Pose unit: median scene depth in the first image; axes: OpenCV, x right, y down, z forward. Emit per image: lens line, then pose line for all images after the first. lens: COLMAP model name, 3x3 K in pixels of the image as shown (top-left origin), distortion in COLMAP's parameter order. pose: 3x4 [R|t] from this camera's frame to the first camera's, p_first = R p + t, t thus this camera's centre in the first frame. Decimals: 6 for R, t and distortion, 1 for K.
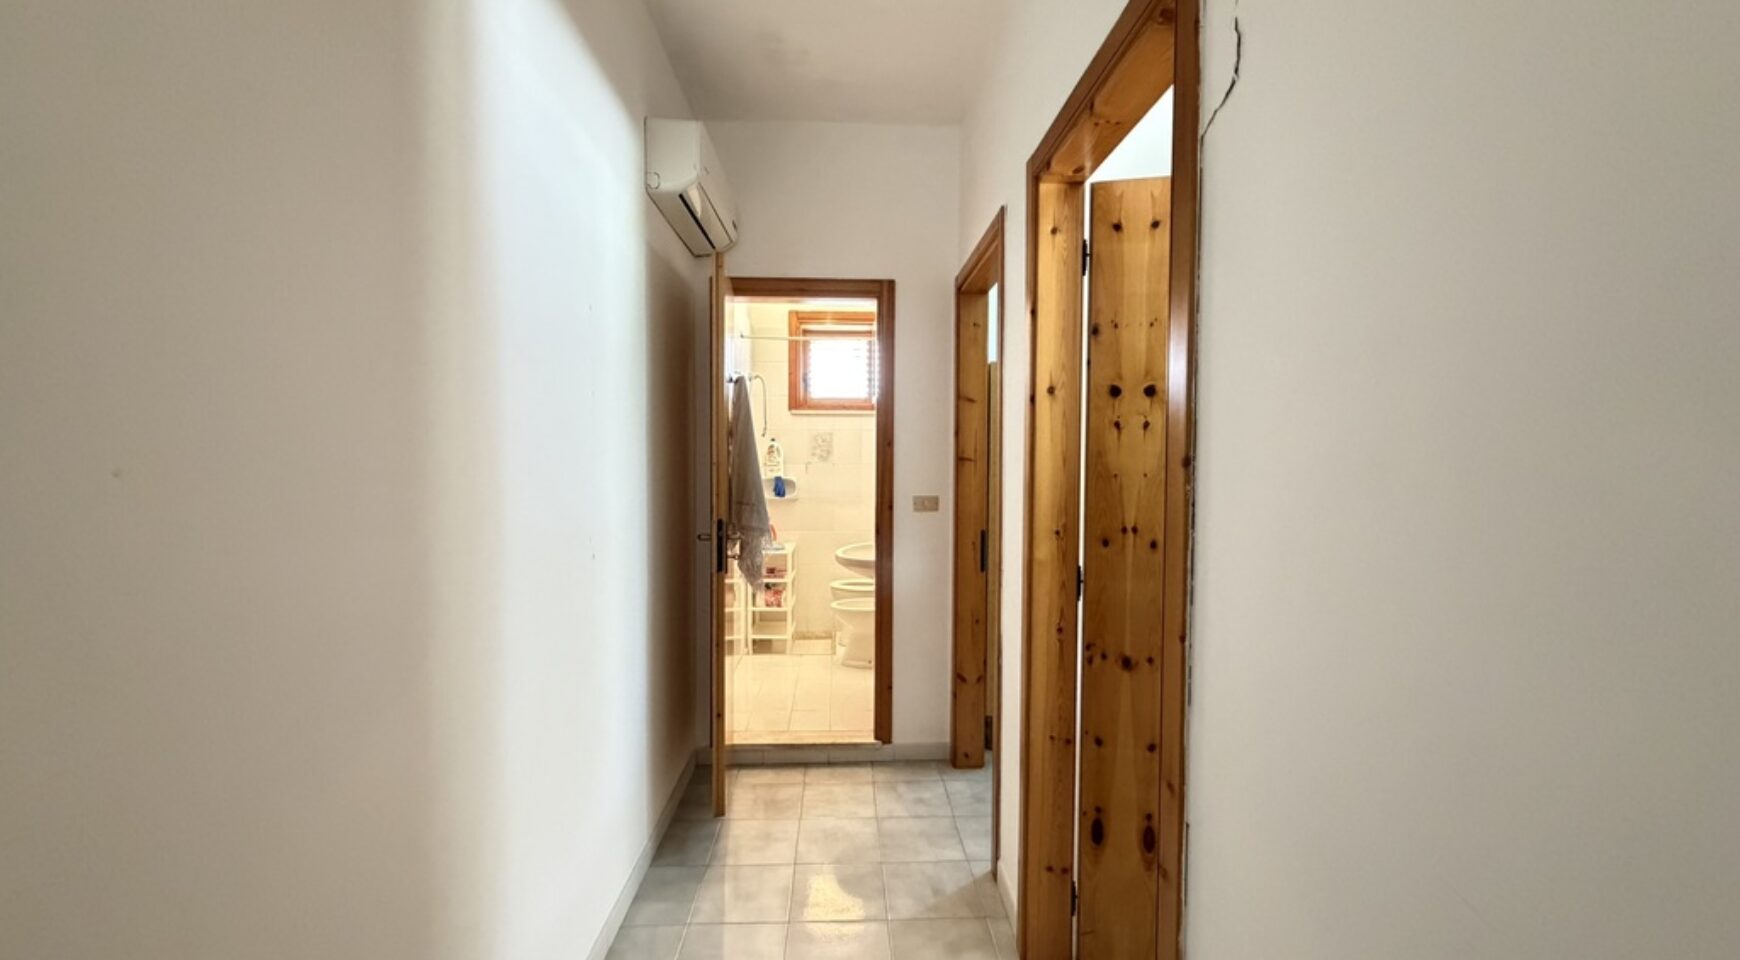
lens RADIAL K [[698.2, 0, 870.0], [0, 698.2, 479.4], [0, 0, 1]] dist [0.000703, 0.000055]
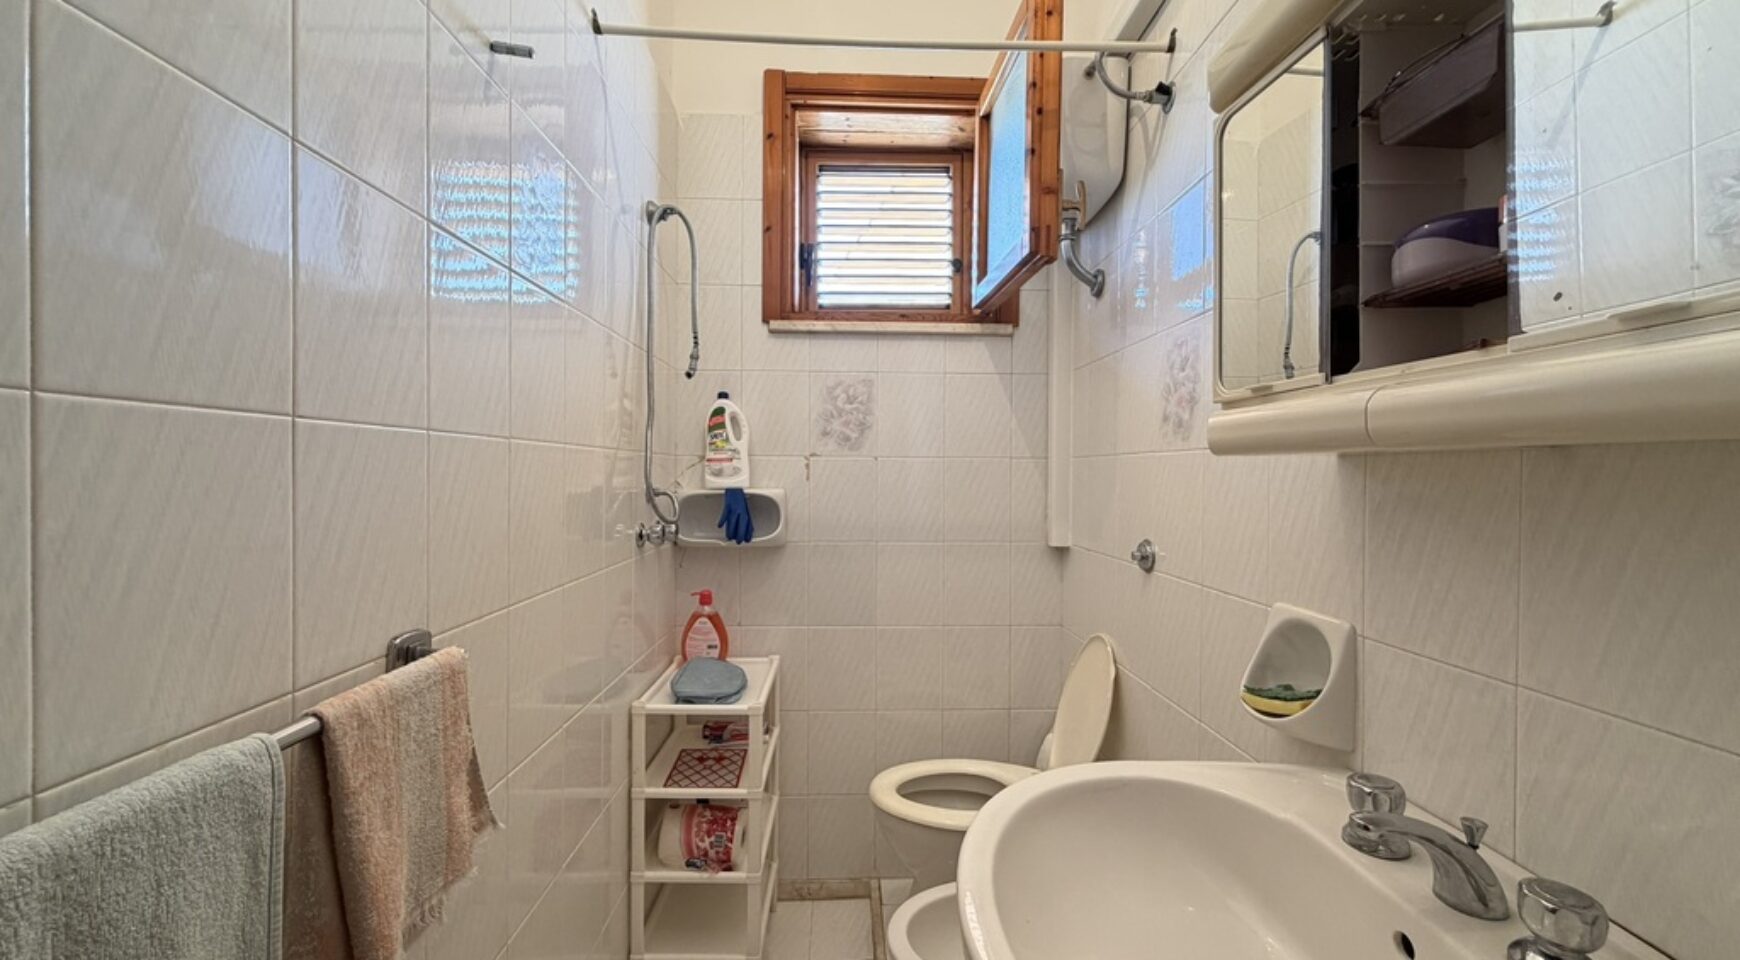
lens RADIAL K [[698.2, 0, 868.2], [0, 698.2, 474.7], [0, 0, 1]] dist [0.000703, 0.000055]
pose [[0.999910, 0.002255, -0.013231, -0.051326], [-0.002525, 0.999788, -0.020438, -0.004034], [0.013182, 0.020470, 0.999704, 0.604486]]
